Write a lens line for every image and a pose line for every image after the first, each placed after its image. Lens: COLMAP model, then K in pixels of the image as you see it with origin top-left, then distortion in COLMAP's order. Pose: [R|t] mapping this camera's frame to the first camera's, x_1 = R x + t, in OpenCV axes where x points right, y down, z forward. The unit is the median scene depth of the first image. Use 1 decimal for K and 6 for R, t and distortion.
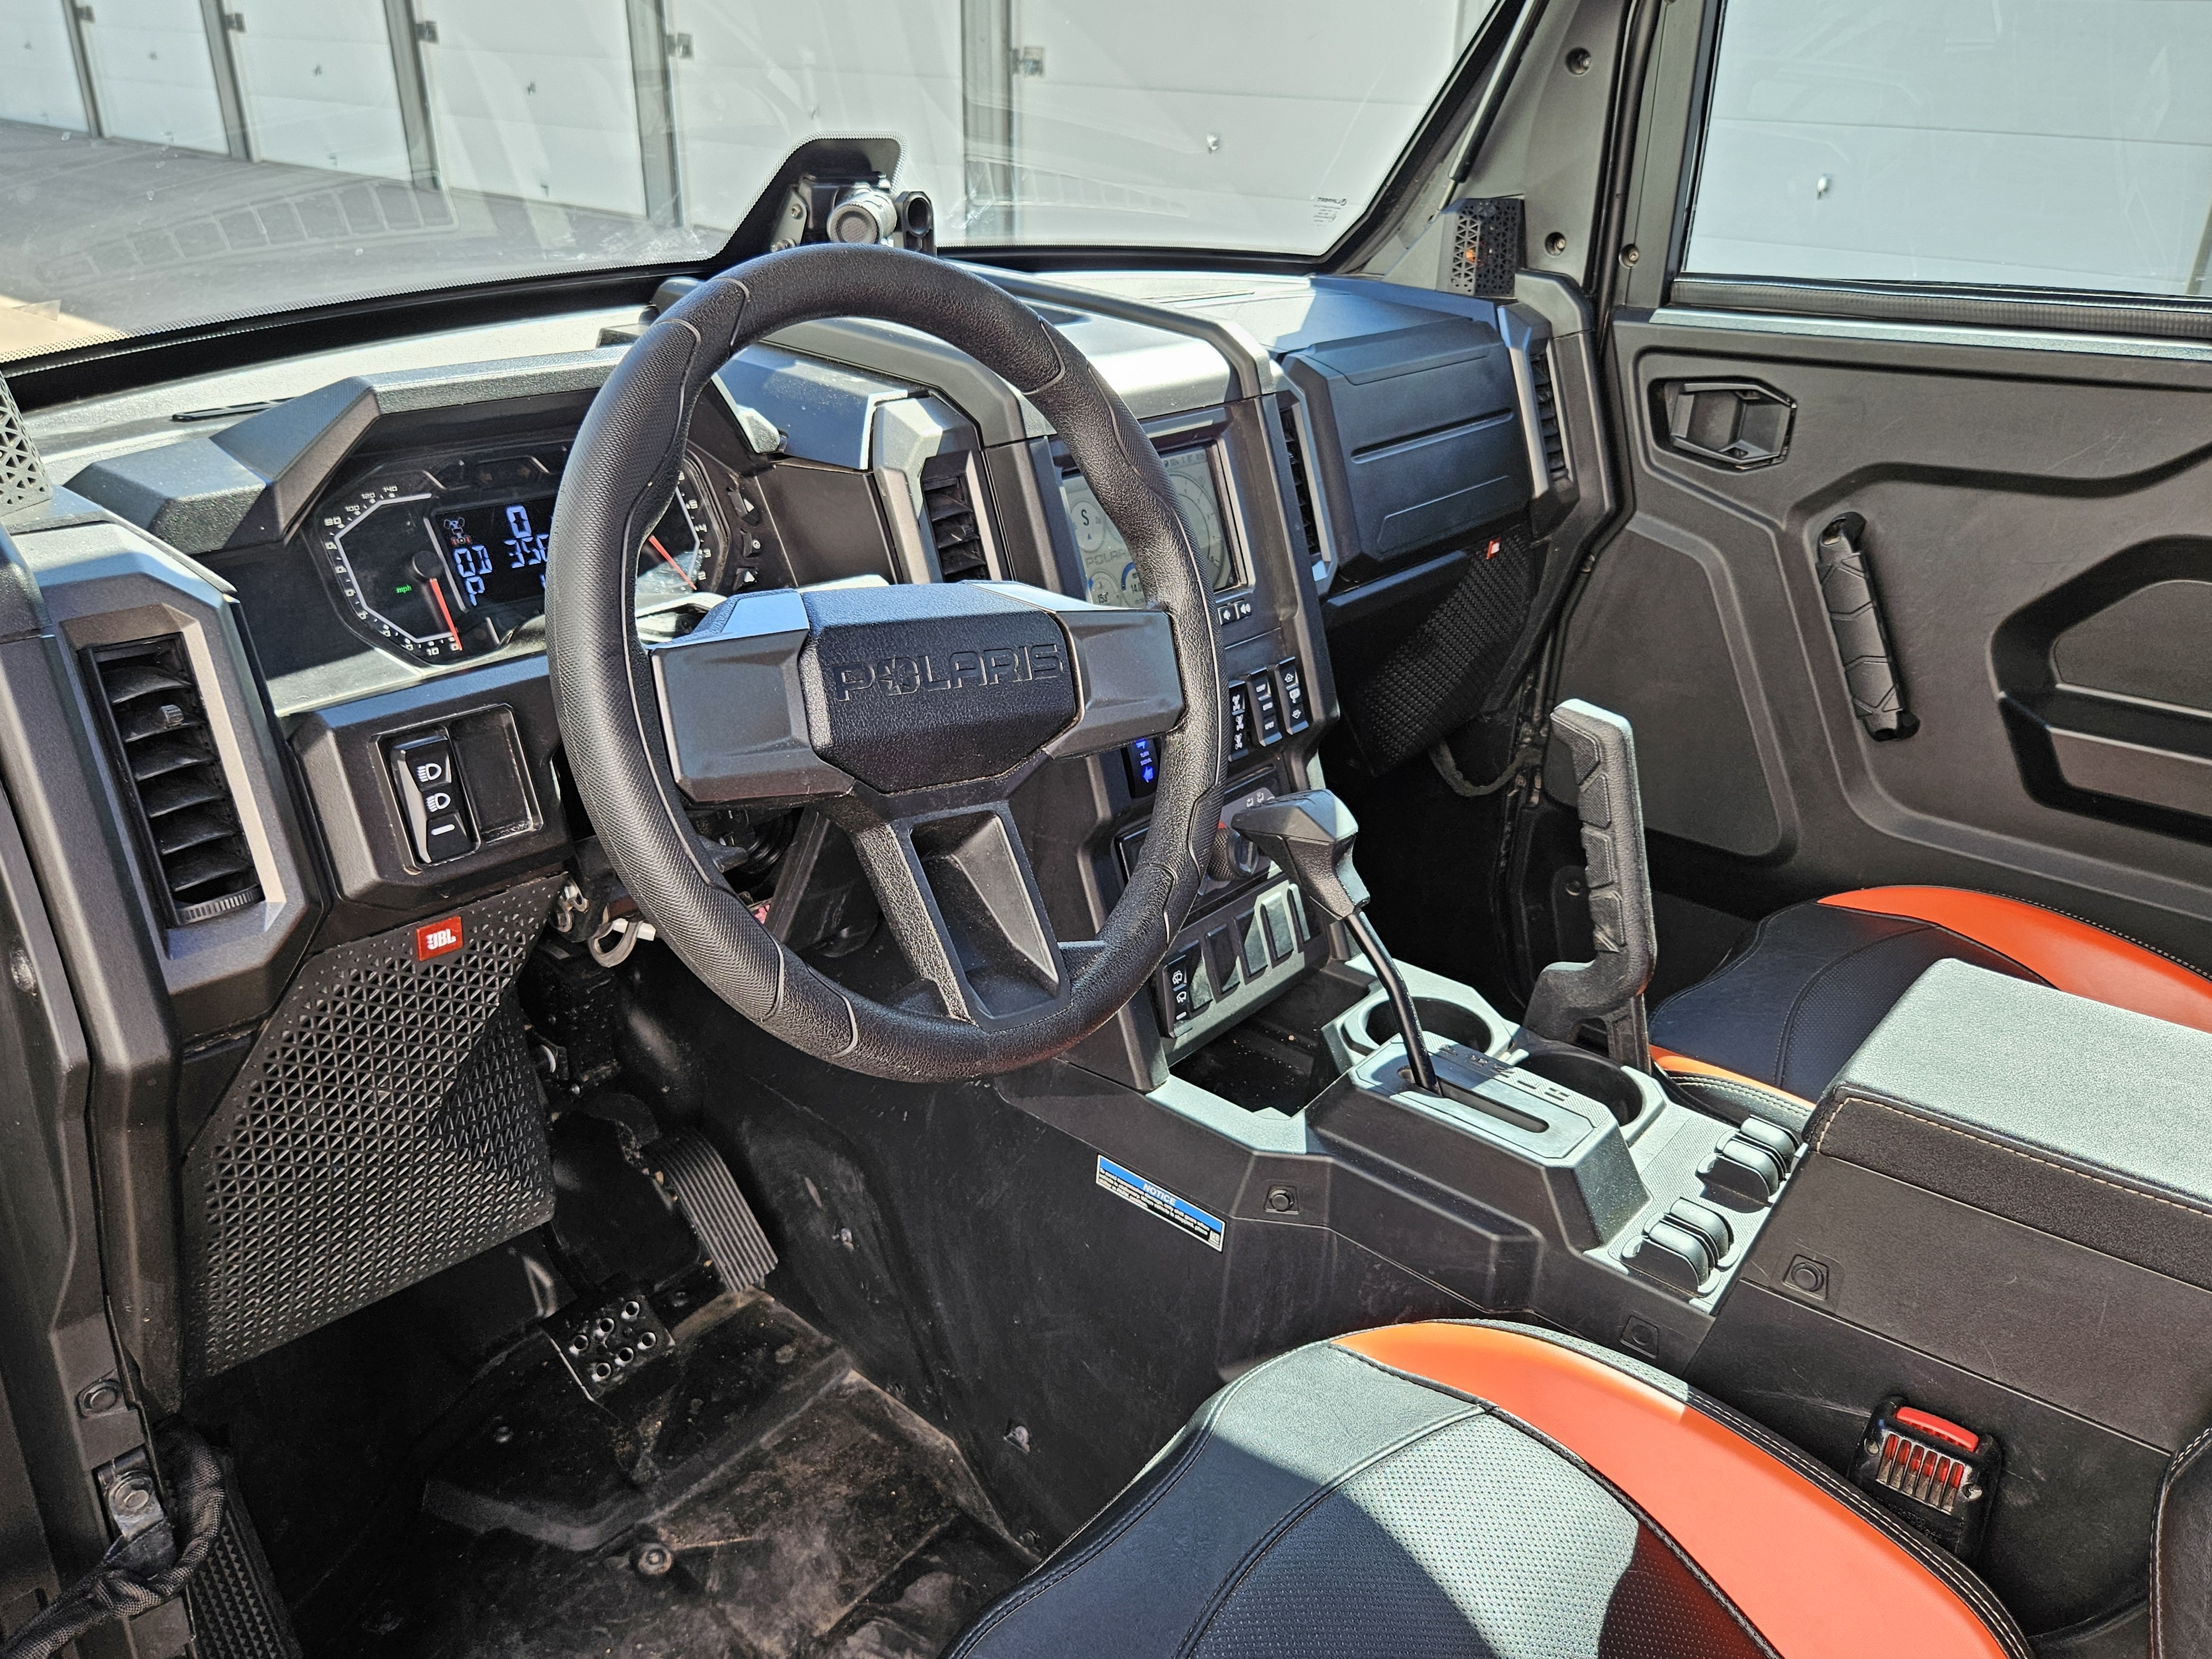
lens RADIAL K [[1636.2, 0, 1104.2], [0, 1636.2, 853.1], [0, 0, 1]] dist [0.042749, -0.015758]
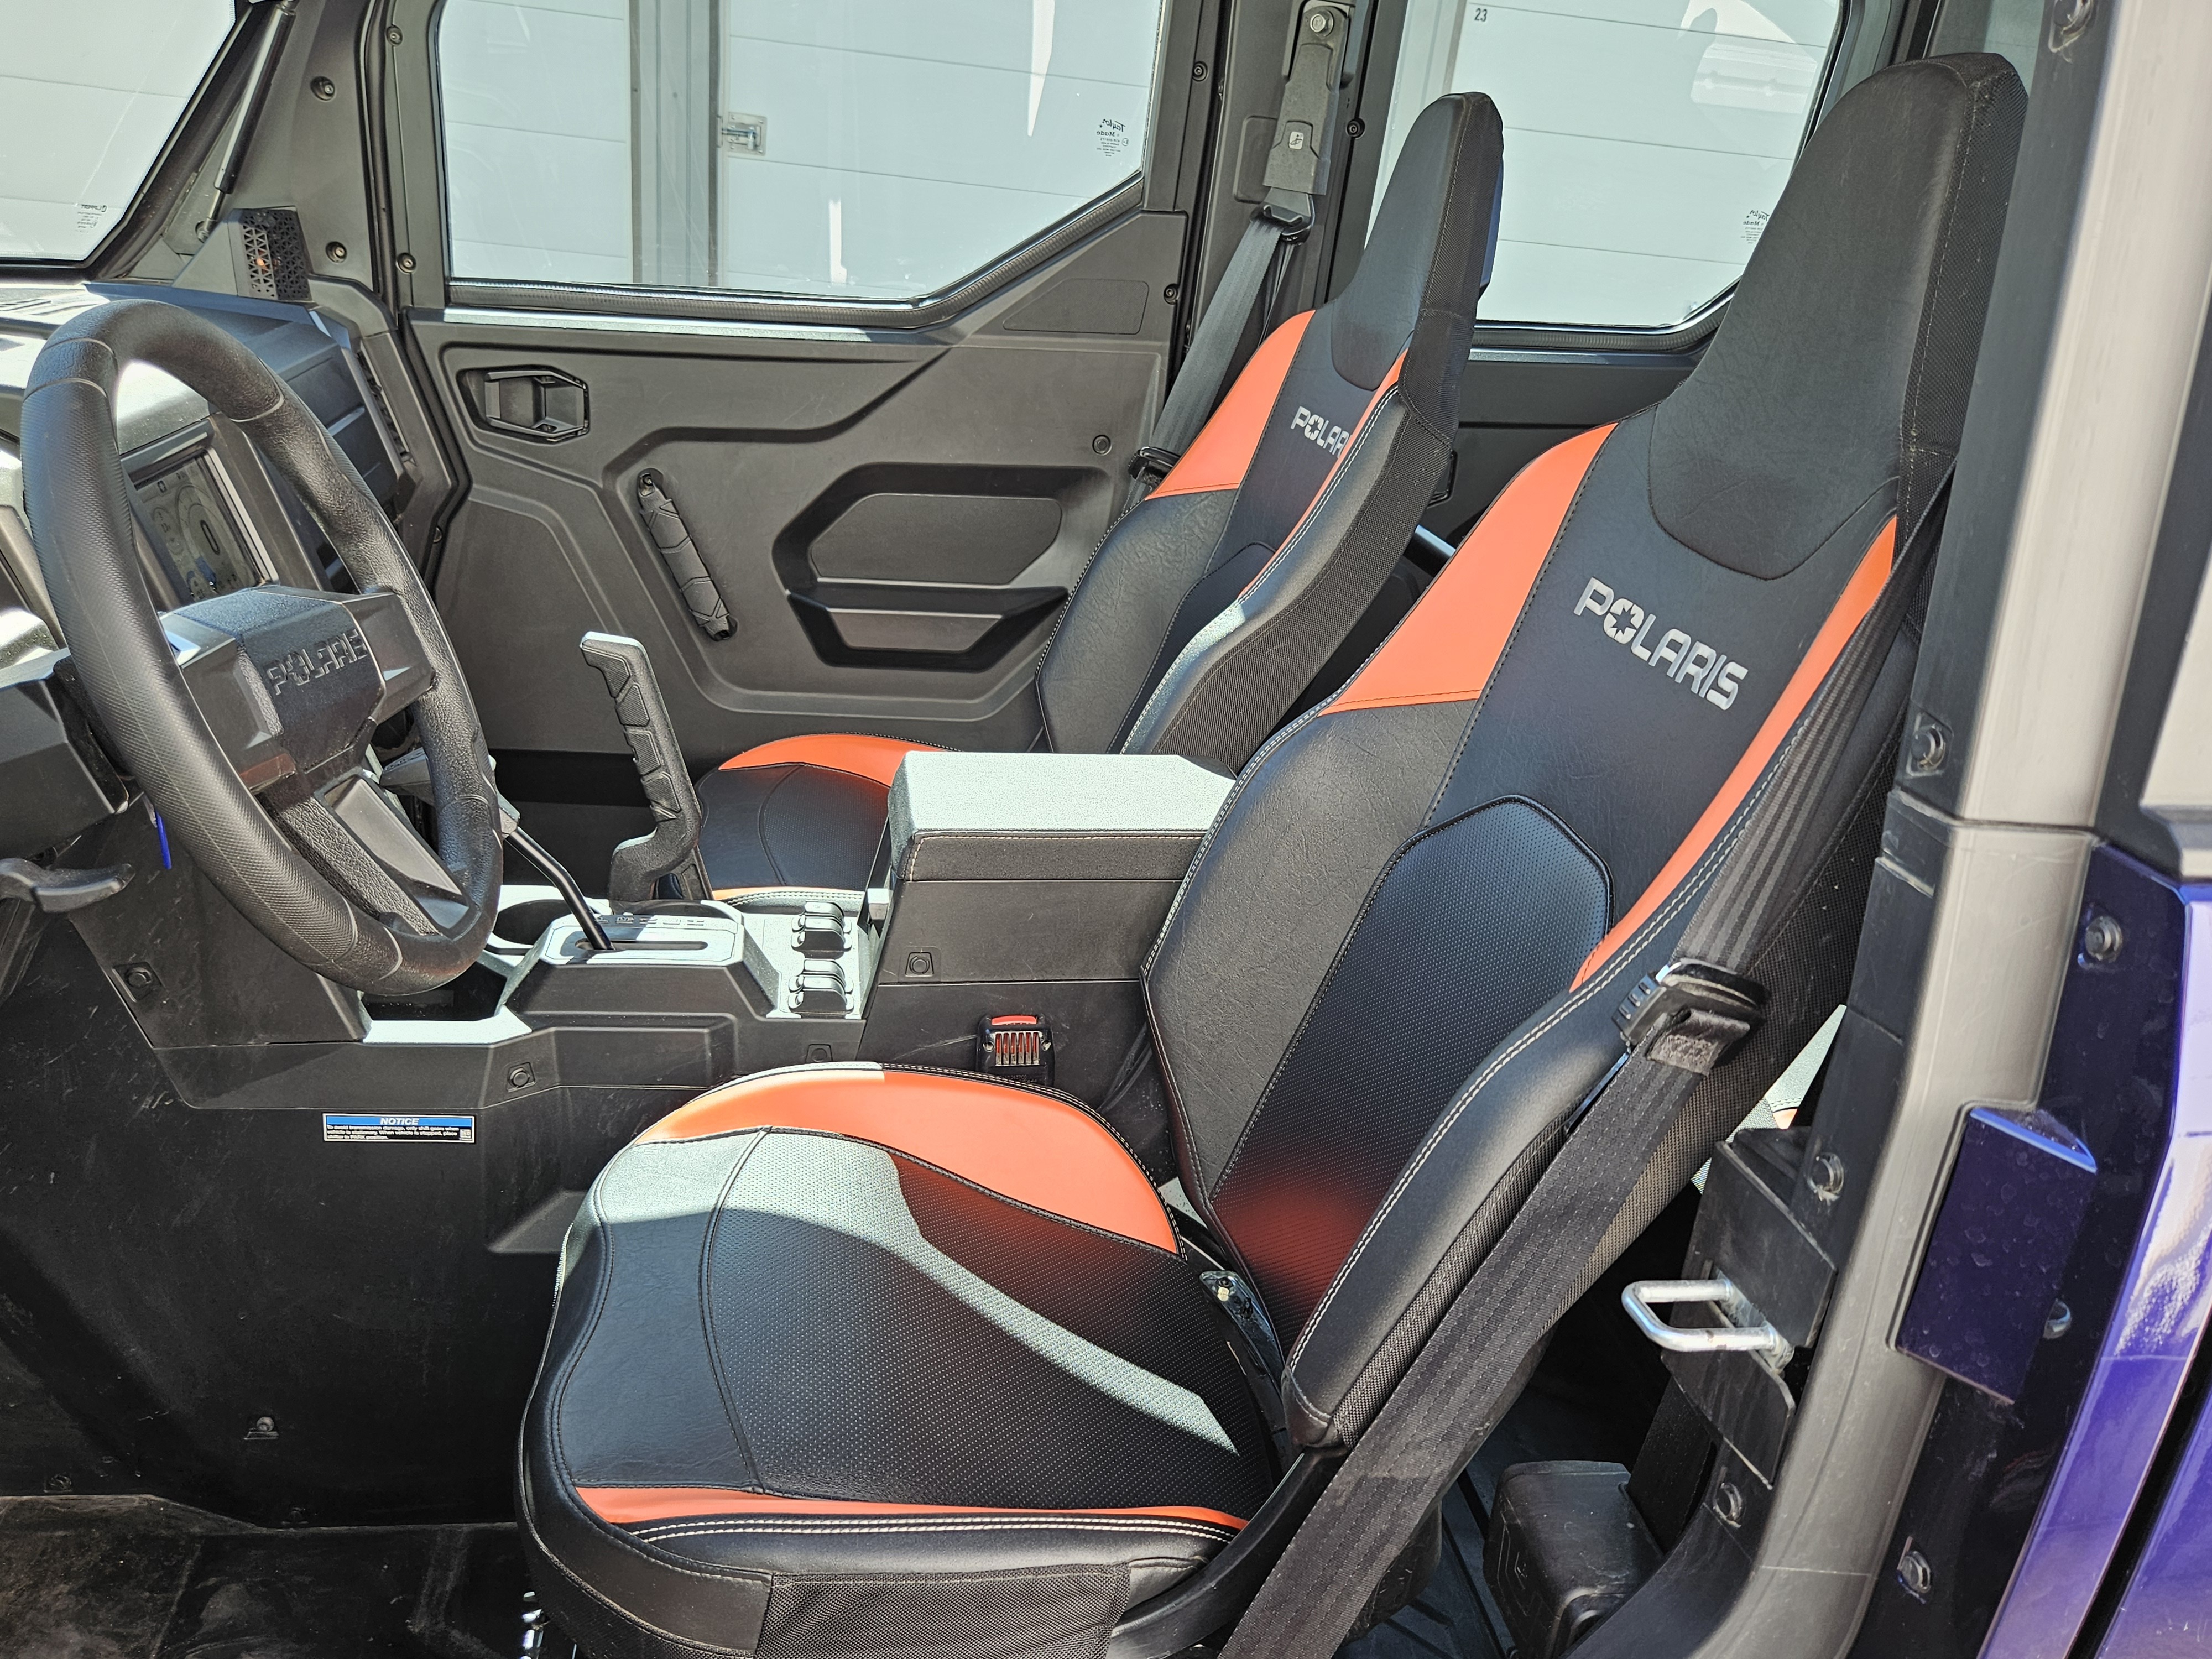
lens RADIAL K [[1496.3, 0, 1106.2], [0, 1496.3, 847.0], [0, 0, 1]] dist [0.028191, -0.016720]
pose [[0.685832, -0.270212, 0.675737, -0.180693], [0.245472, 0.959994, 0.134740, 0.004415], [-0.685112, 0.073466, 0.724724, -0.063123]]
